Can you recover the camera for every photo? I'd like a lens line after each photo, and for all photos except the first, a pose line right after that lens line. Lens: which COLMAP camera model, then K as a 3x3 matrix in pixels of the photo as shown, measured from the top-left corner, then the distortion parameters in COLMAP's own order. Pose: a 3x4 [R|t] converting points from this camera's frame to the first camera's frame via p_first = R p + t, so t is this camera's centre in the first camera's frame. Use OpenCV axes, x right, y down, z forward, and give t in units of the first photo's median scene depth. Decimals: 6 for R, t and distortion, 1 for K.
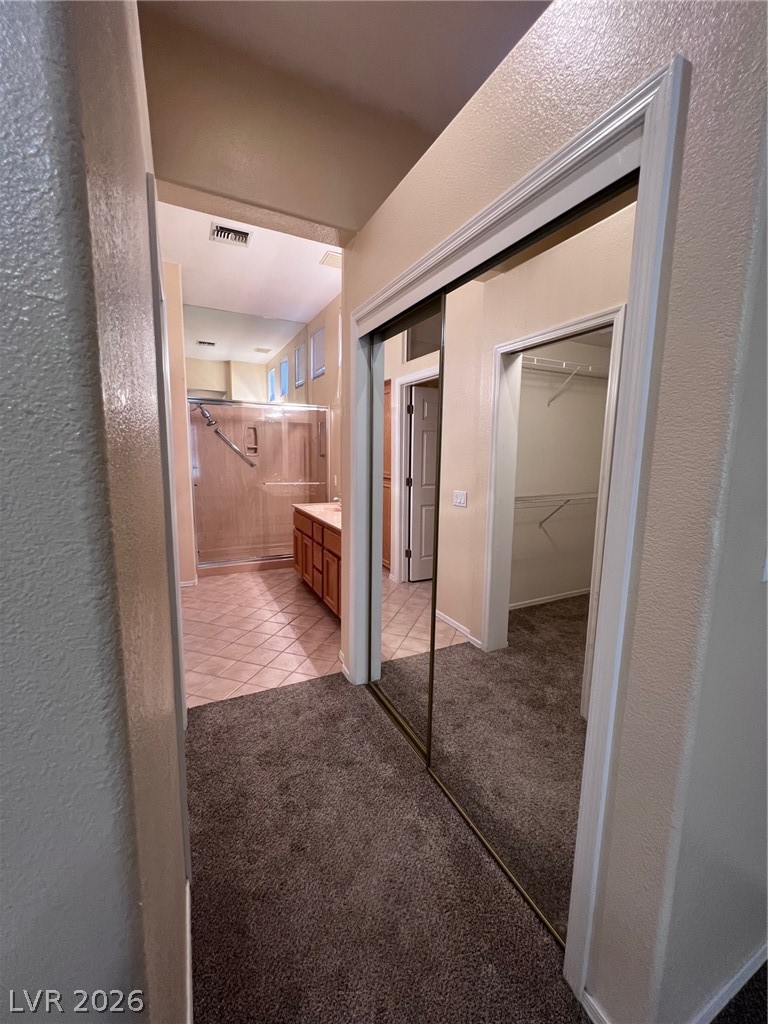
lens RADIAL K [[407.5, 0, 385.6], [0, 407.5, 510.1], [0, 0, 1]] dist [-0.000579, 0.000547]
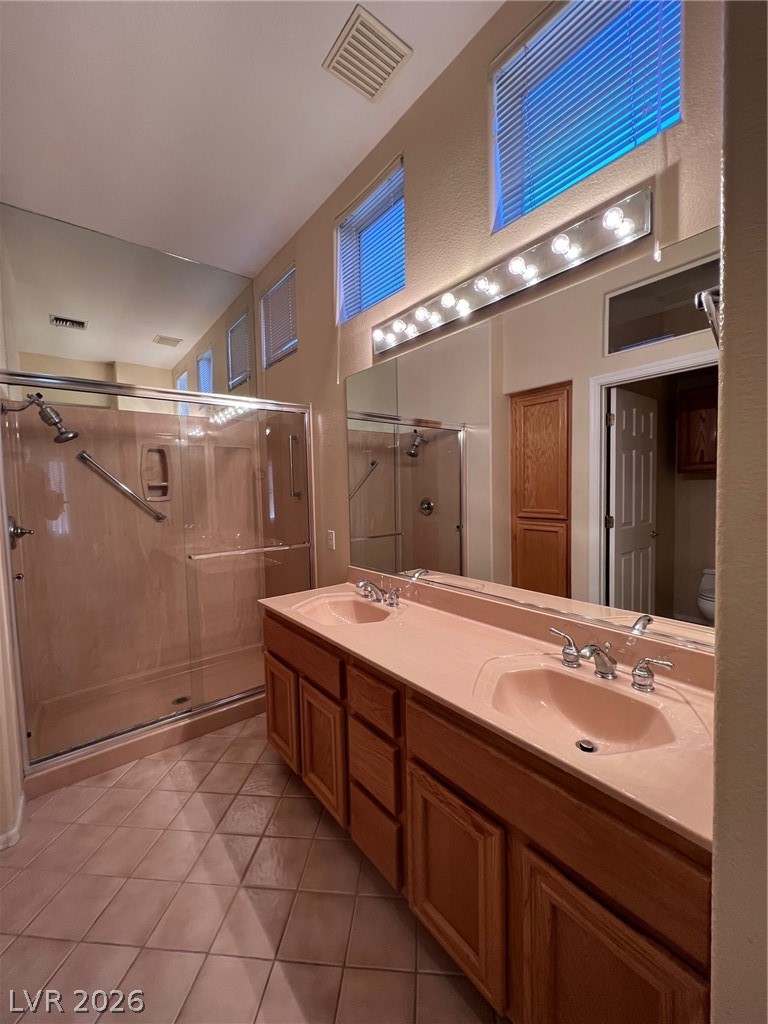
lens RADIAL K [[407.5, 0, 382.2], [0, 407.5, 510.7], [0, 0, 1]] dist [-0.000579, 0.000547]
pose [[0.977556, -0.051270, 0.204342, -0.150748], [0.069006, 0.994352, -0.080632, -0.057193], [-0.199054, 0.092923, 0.975573, 0.422213]]
